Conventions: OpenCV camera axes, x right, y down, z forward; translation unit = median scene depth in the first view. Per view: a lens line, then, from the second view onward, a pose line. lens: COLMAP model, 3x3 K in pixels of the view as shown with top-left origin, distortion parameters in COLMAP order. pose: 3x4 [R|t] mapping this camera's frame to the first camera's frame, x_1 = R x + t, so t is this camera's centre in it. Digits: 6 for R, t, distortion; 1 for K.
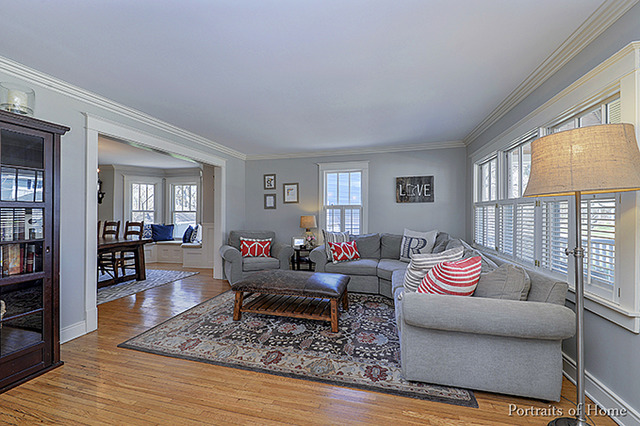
lens RADIAL K [[259.2, 0, 319.9], [0, 259.2, 215.9], [0, 0, 1]] dist [0.000904, -0.000004]
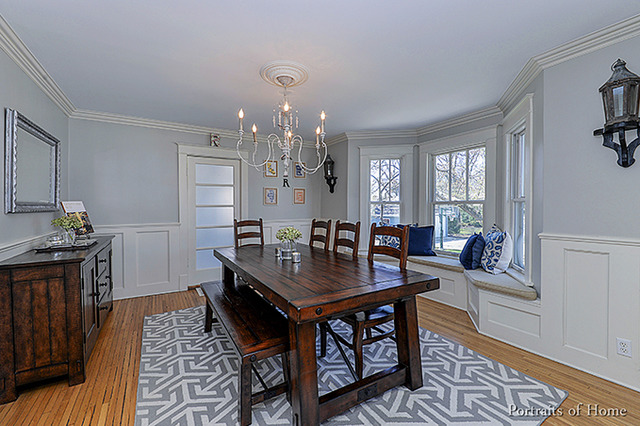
lens RADIAL K [[259.2, 0, 319.9], [0, 259.2, 211.5], [0, 0, 1]] dist [0.000904, -0.000004]
pose [[0.720781, 0.005193, -0.693143, -0.365926], [0.005931, 0.999889, 0.013660, -0.006549], [0.693137, -0.013957, 0.720671, 0.447608]]
